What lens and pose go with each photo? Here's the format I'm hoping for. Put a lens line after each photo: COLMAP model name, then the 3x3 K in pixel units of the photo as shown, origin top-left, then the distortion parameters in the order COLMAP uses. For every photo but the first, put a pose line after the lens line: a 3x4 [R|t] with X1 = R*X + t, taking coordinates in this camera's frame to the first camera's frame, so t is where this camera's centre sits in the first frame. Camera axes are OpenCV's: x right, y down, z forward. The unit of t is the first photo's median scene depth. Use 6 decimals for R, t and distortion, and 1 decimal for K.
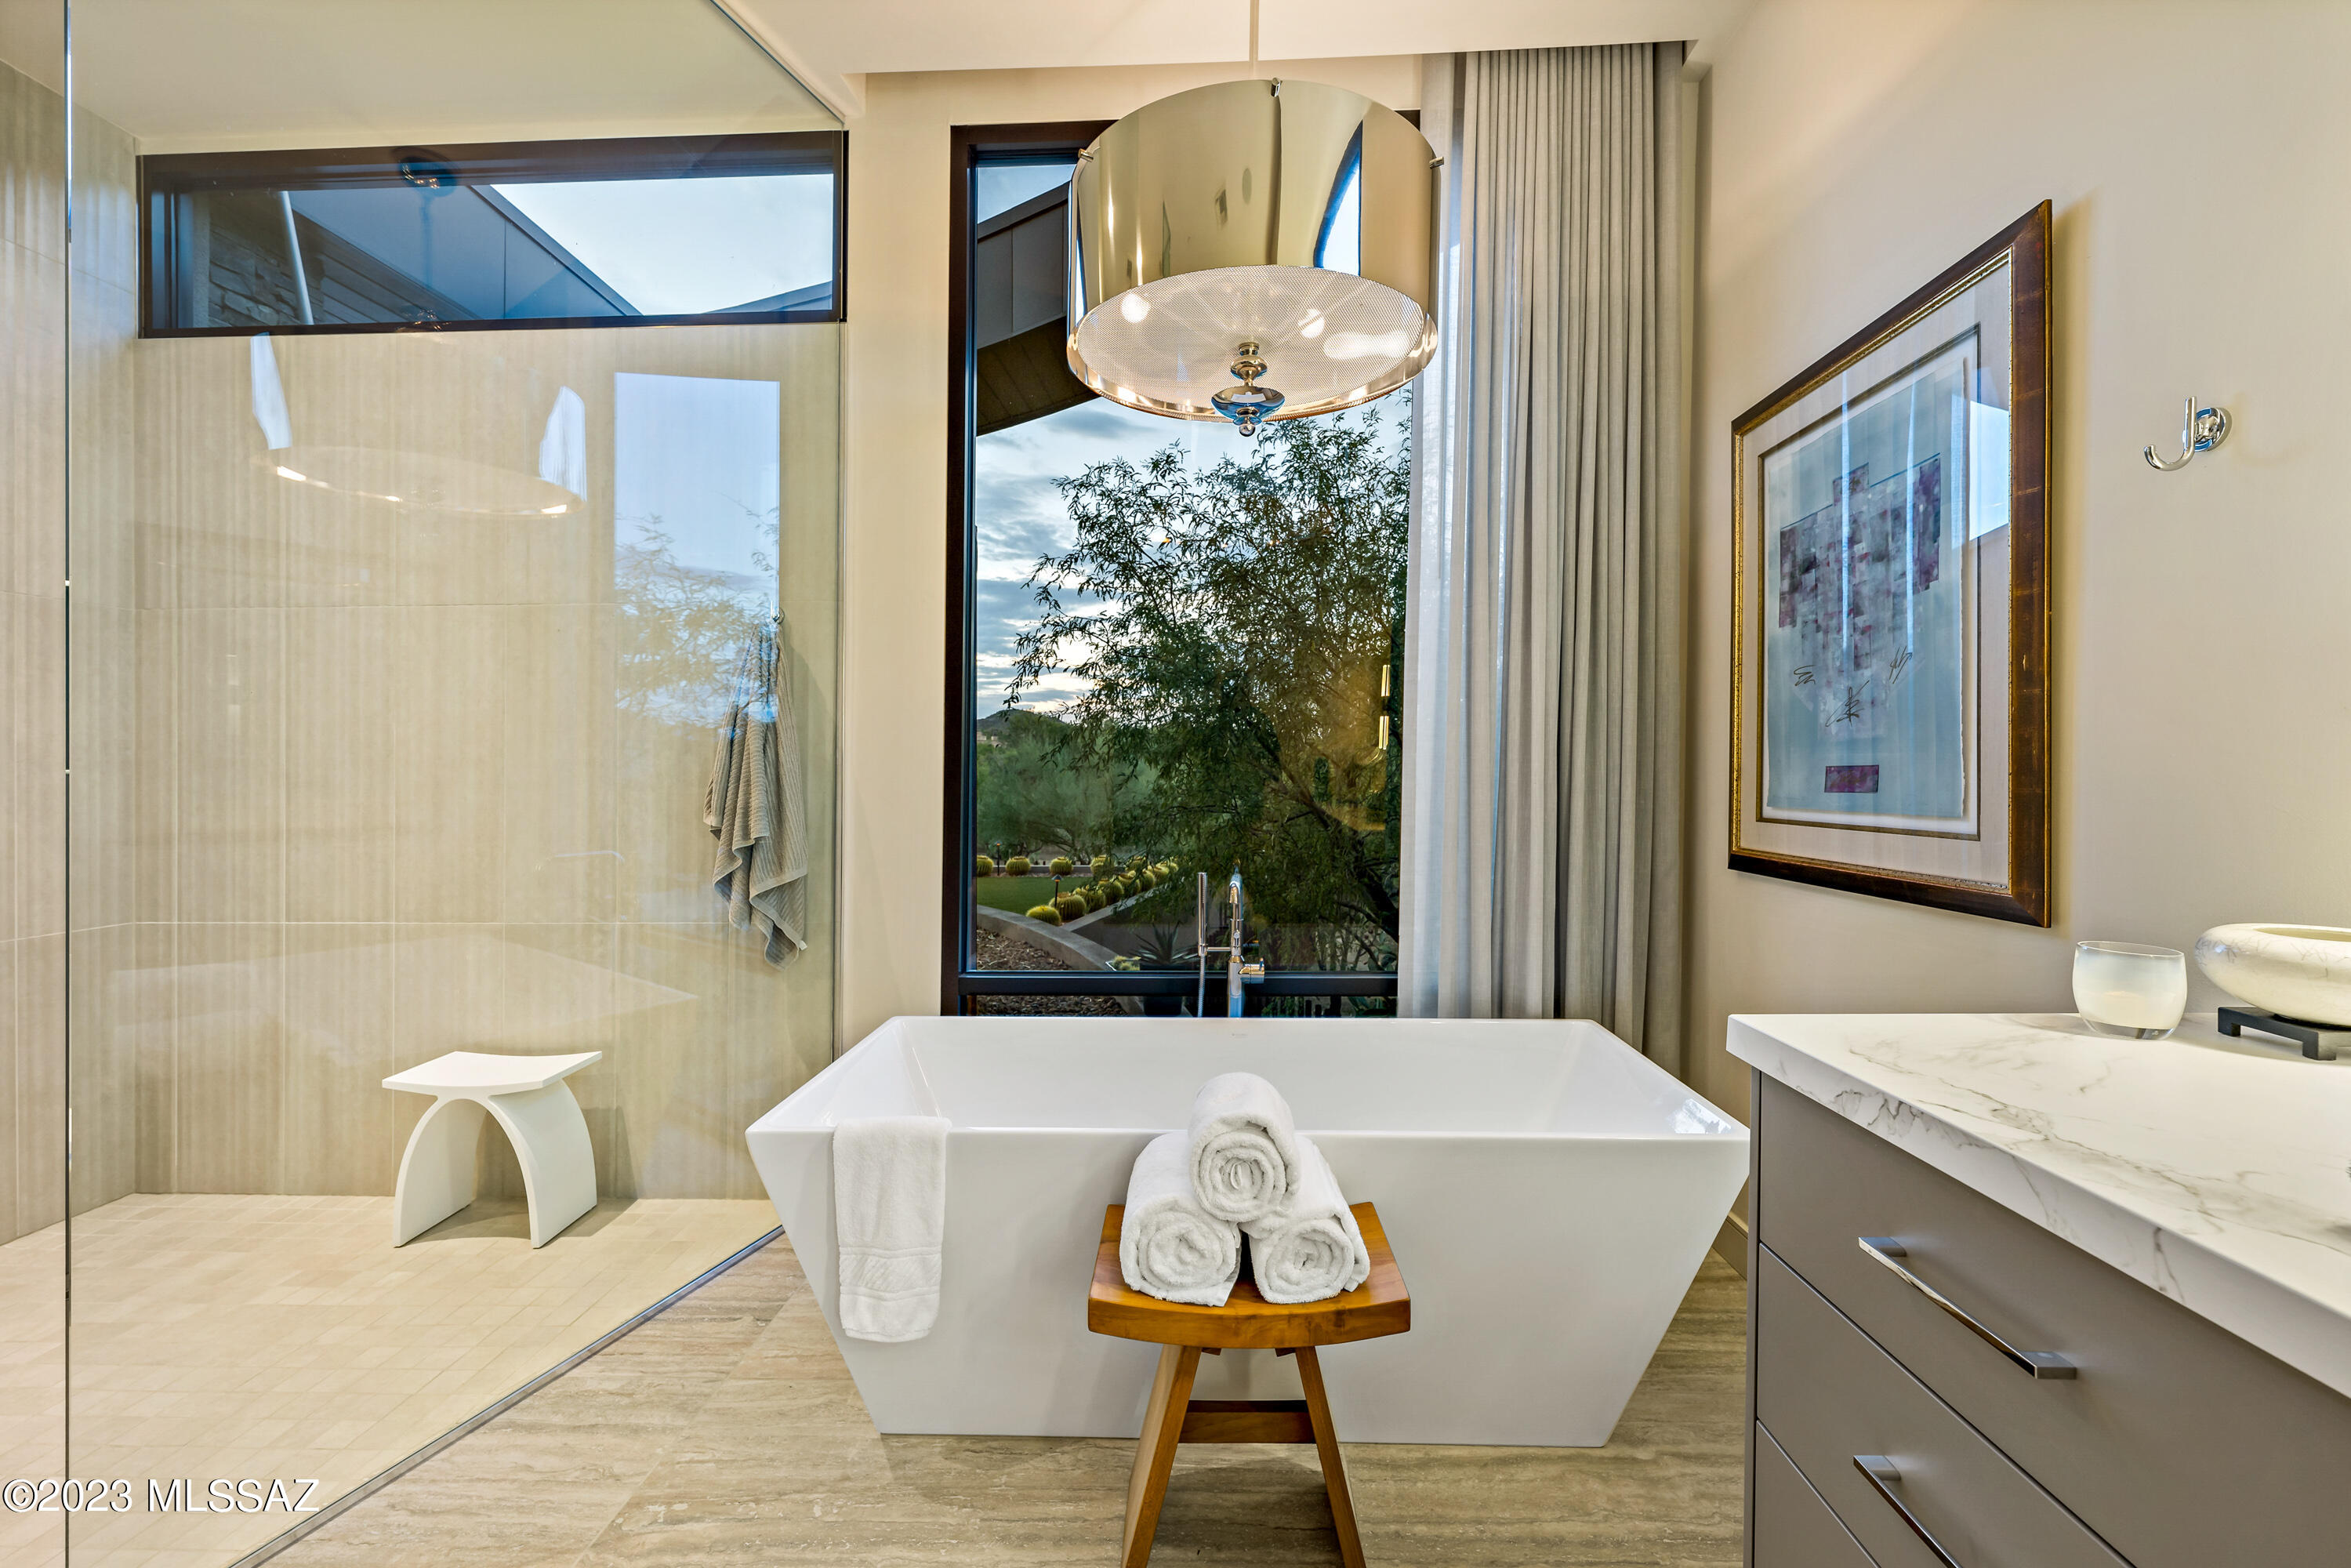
lens RADIAL K [[959.0, 0, 1210.3], [0, 959.0, 775.4], [0, 0, 1]] dist [-0.000474, 0.000107]
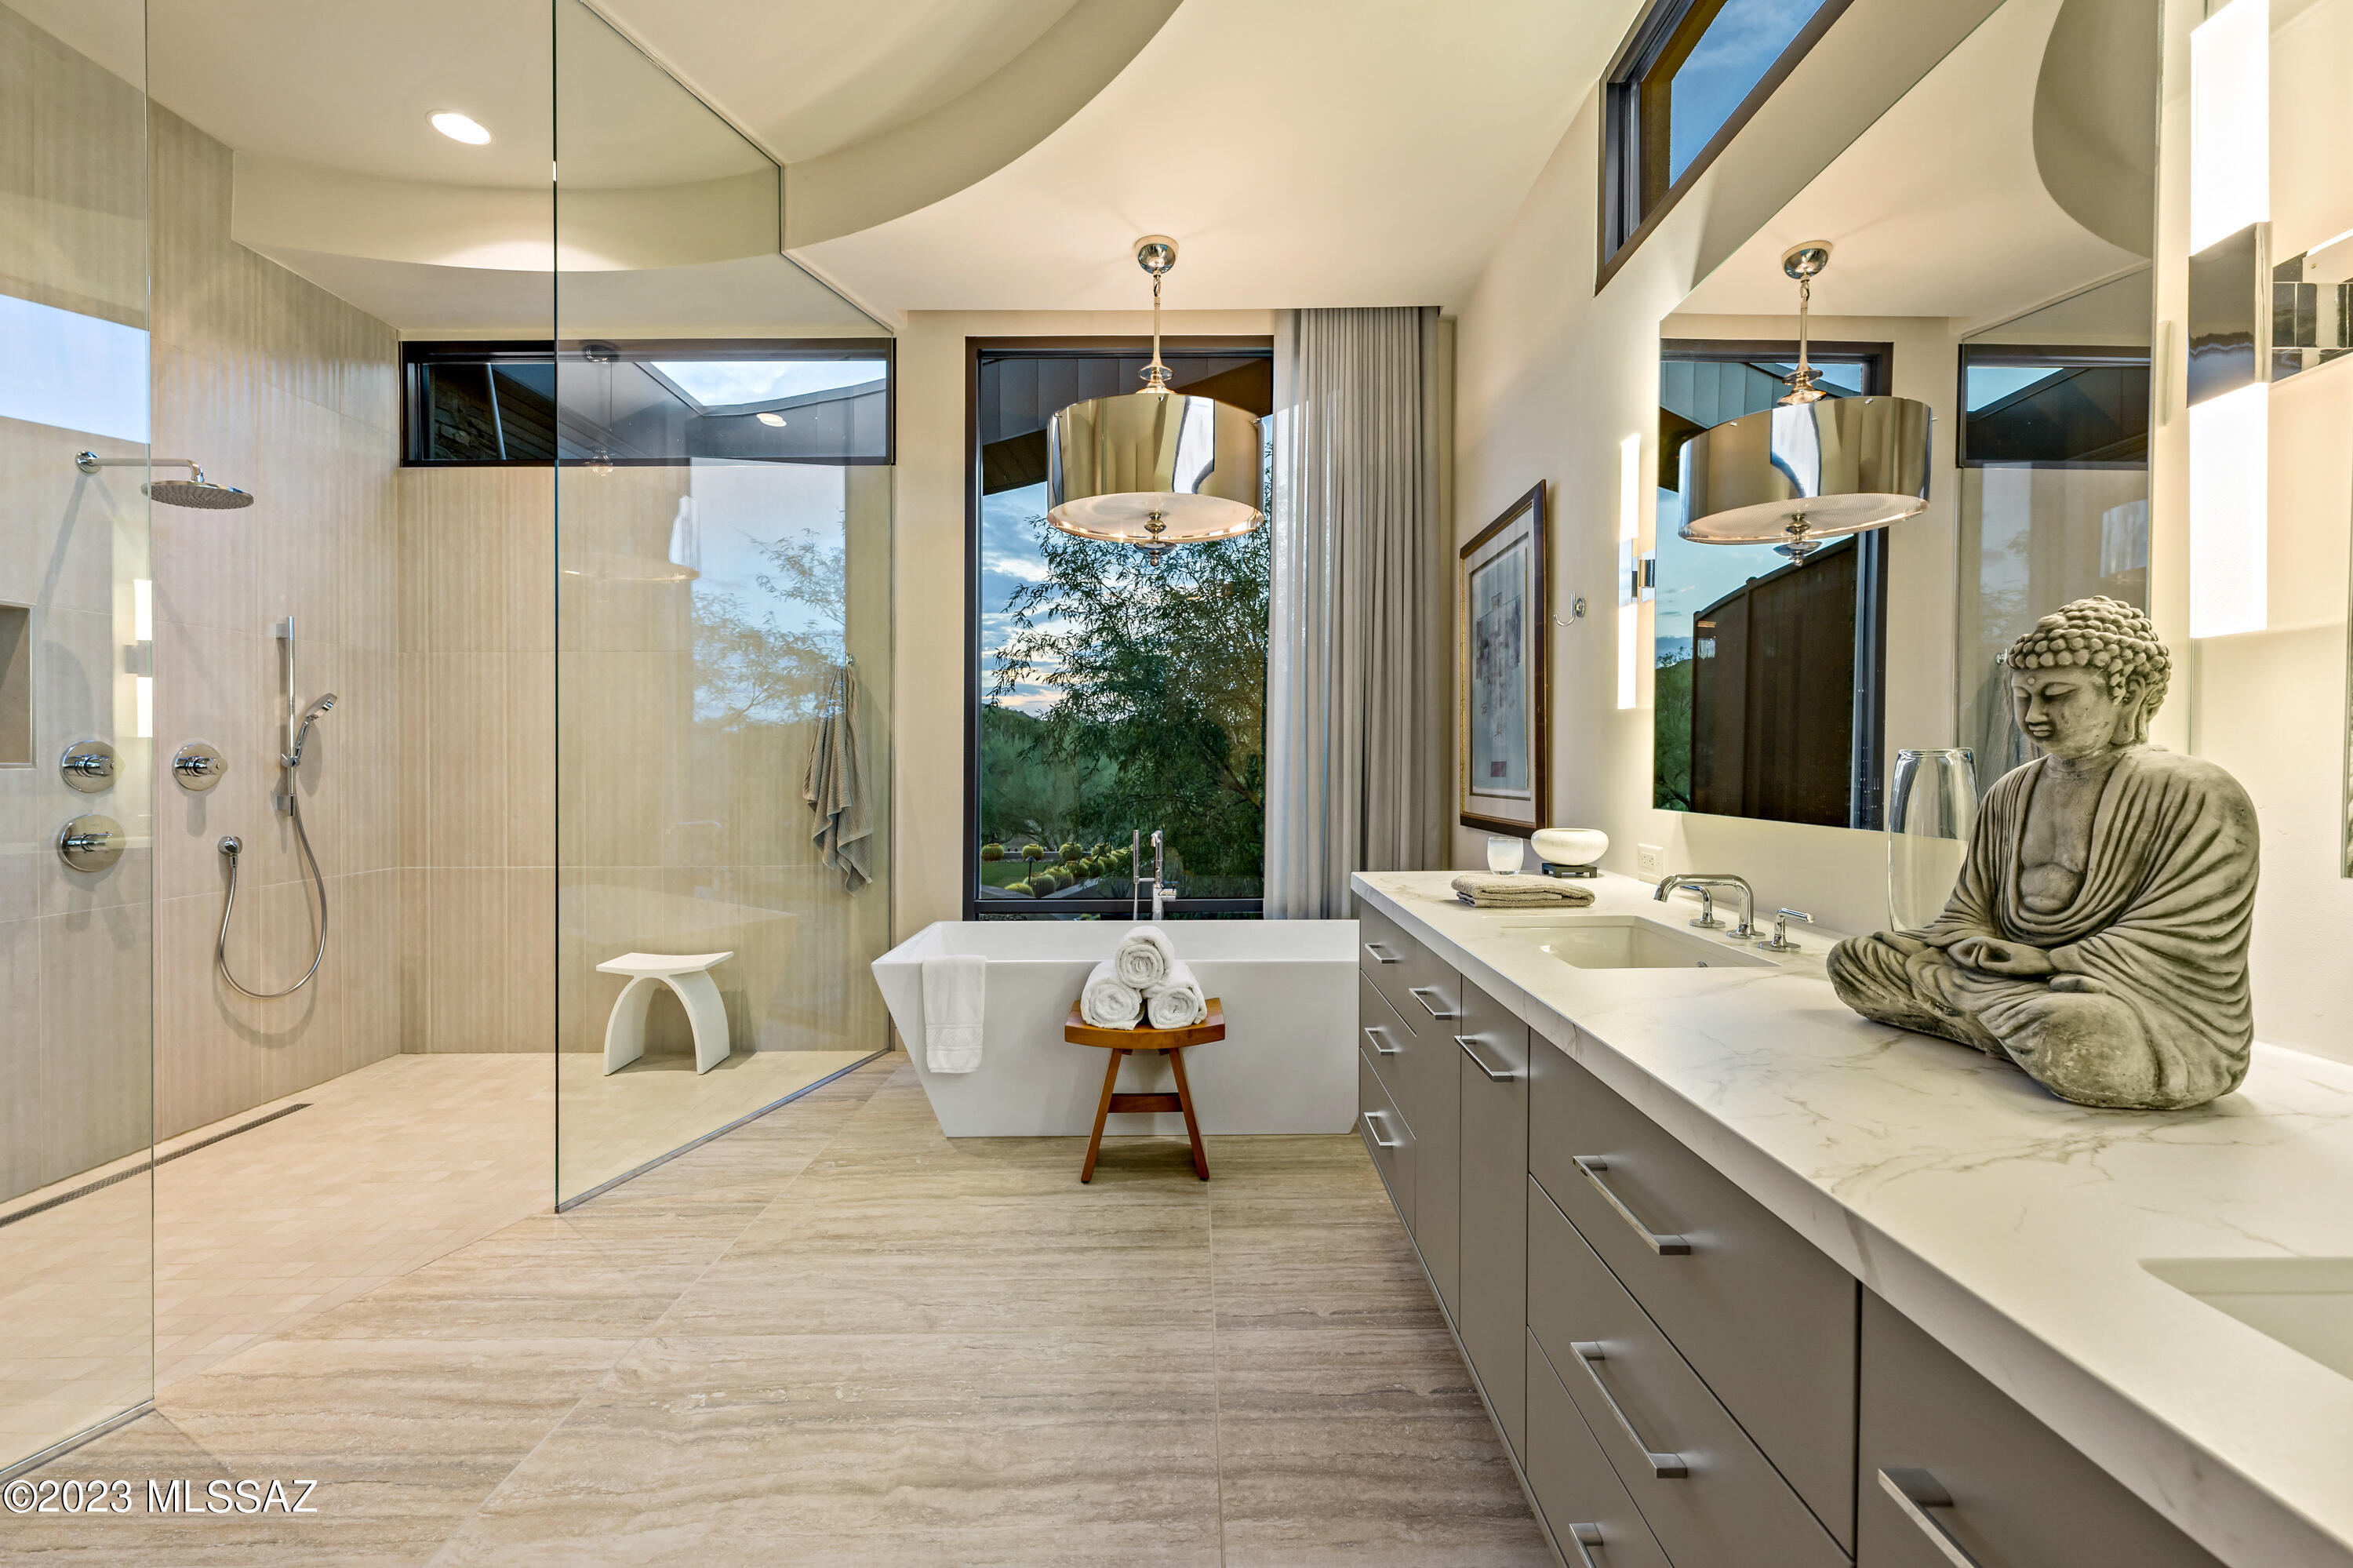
lens RADIAL K [[959.8, 0, 1235.6], [0, 959.8, 817.1], [0, 0, 1]] dist [-0.000474, 0.000107]
pose [[0.998232, -0.001551, 0.059422, 0.062378], [-0.001297, 0.998853, 0.047871, 0.005907], [-0.059428, -0.047863, 0.997084, -0.563339]]
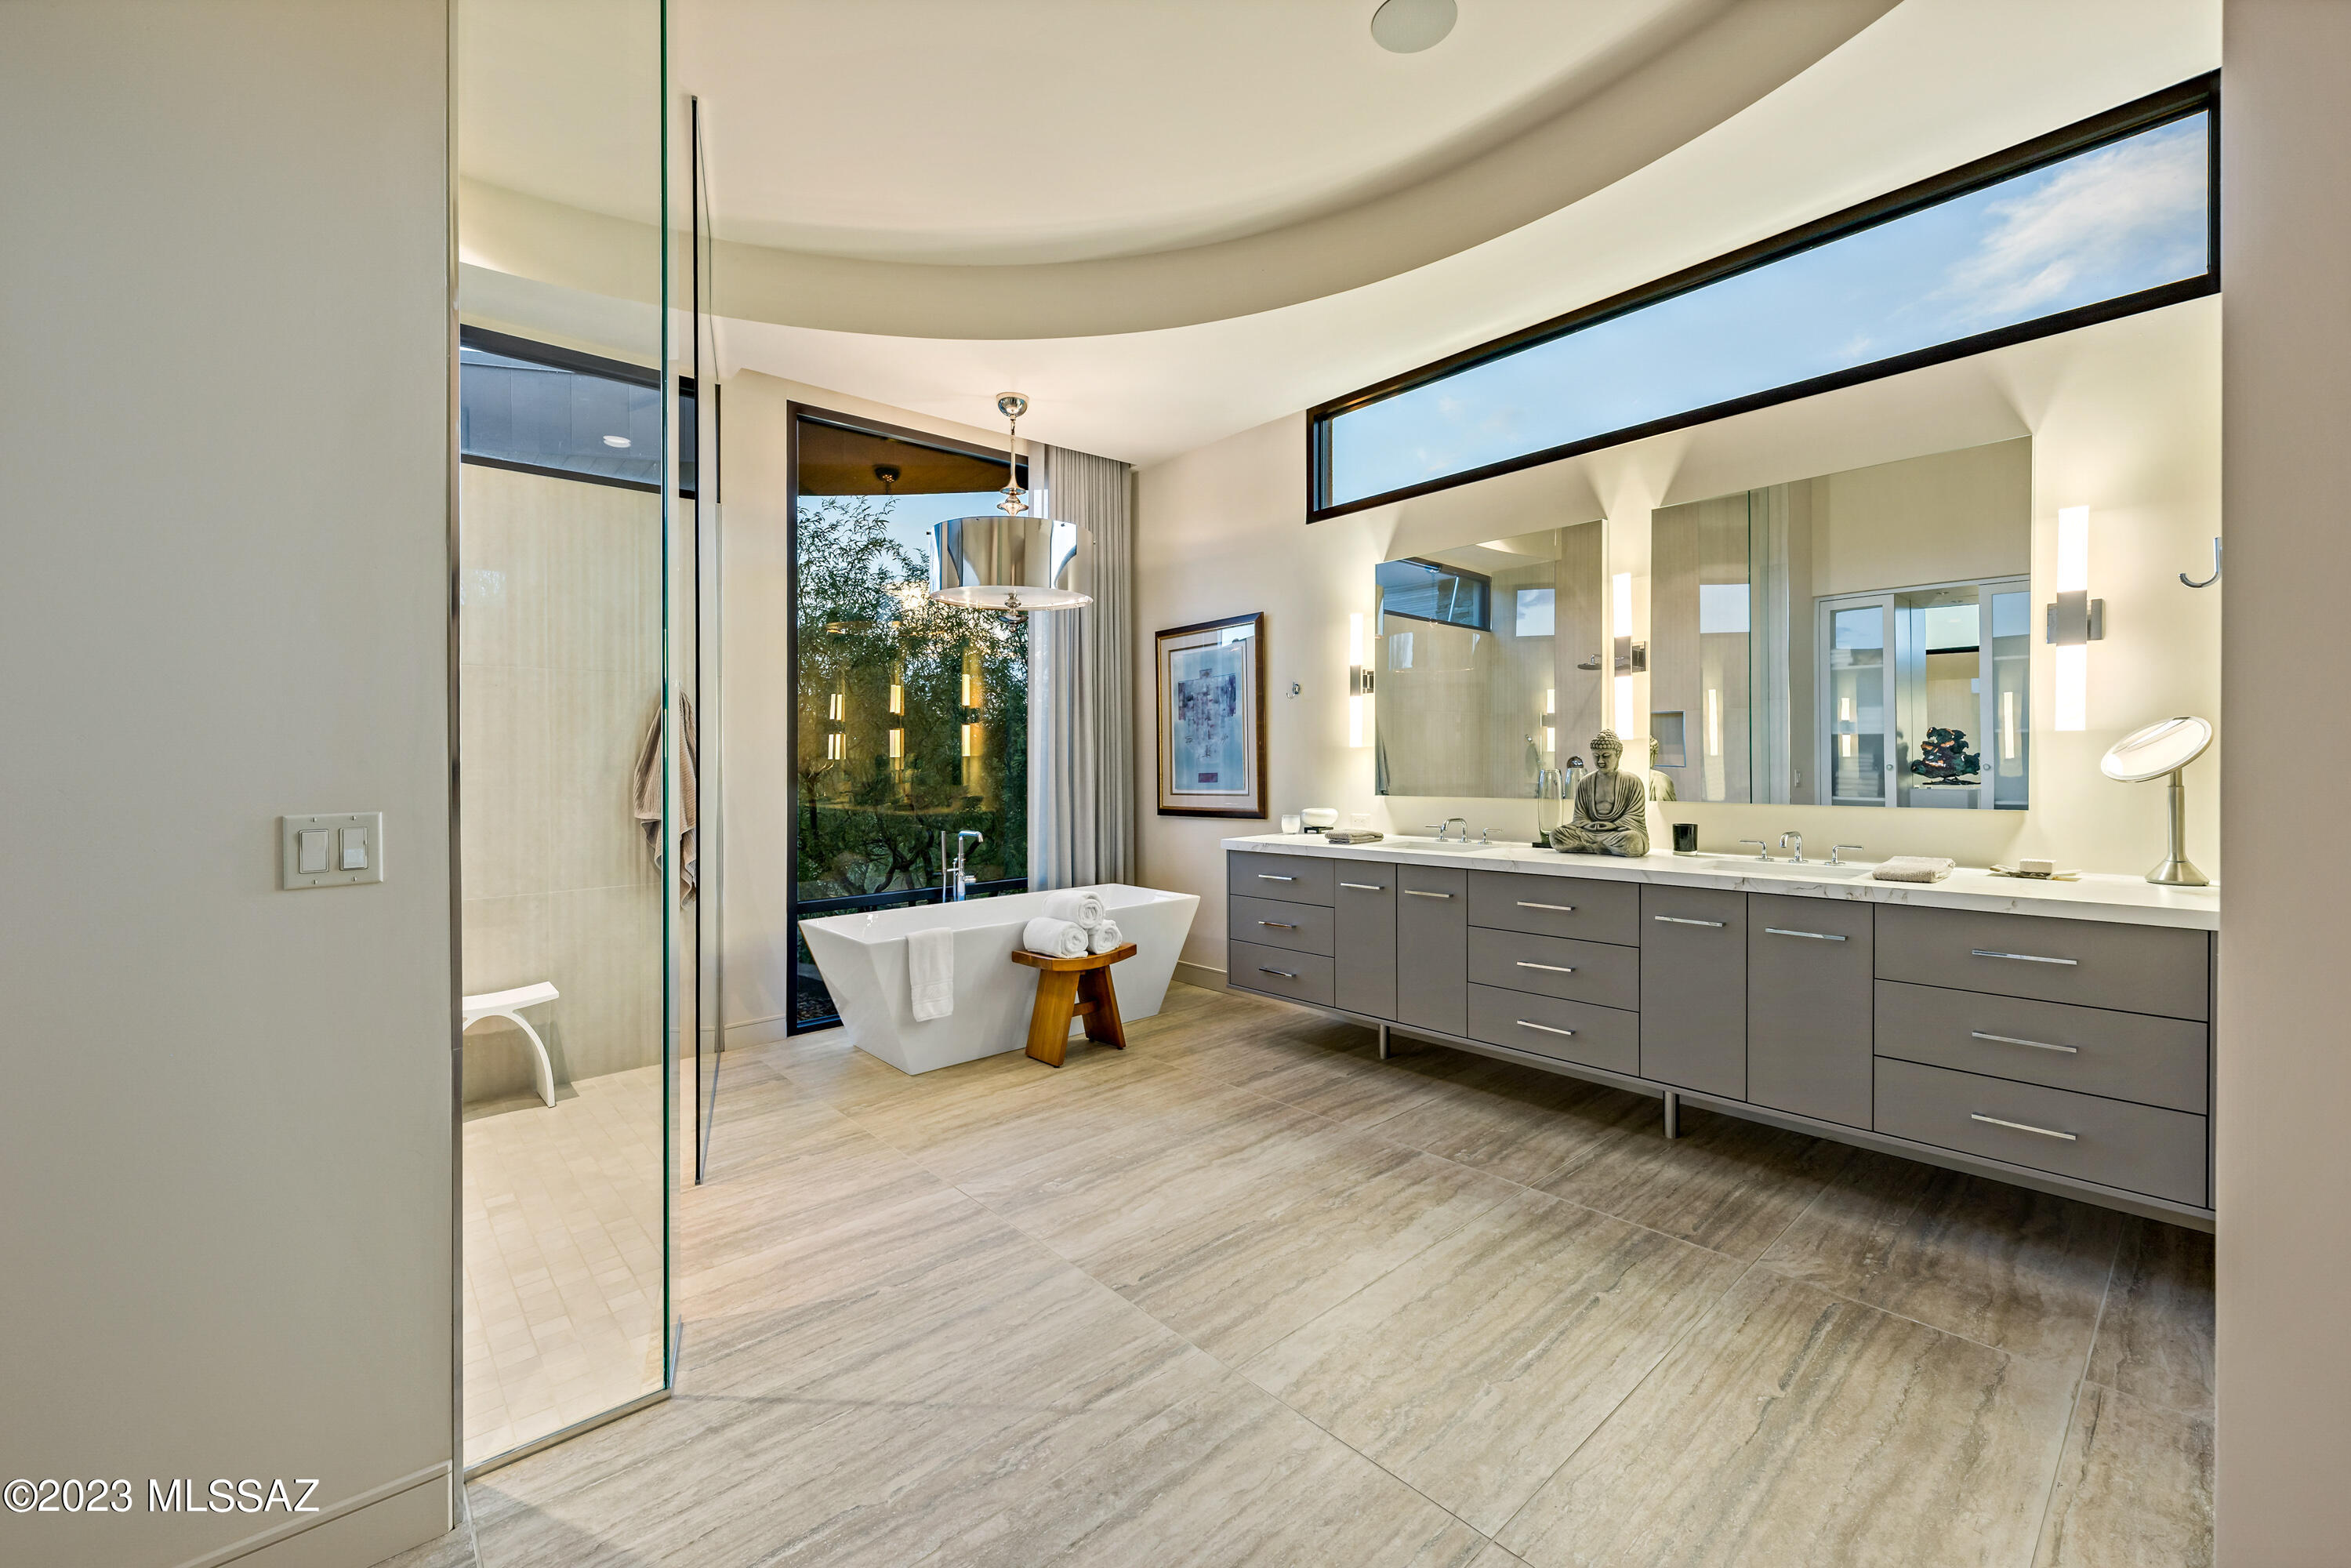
lens RADIAL K [[959.0, 0, 1246.9], [0, 959.0, 867.0], [0, 0, 1]] dist [-0.000474, 0.000107]
pose [[0.676627, -0.082931, 0.731641, -1.029063], [0.015479, 0.995020, 0.098469, -0.008547], [-0.736163, -0.055302, 0.674541, -0.779830]]
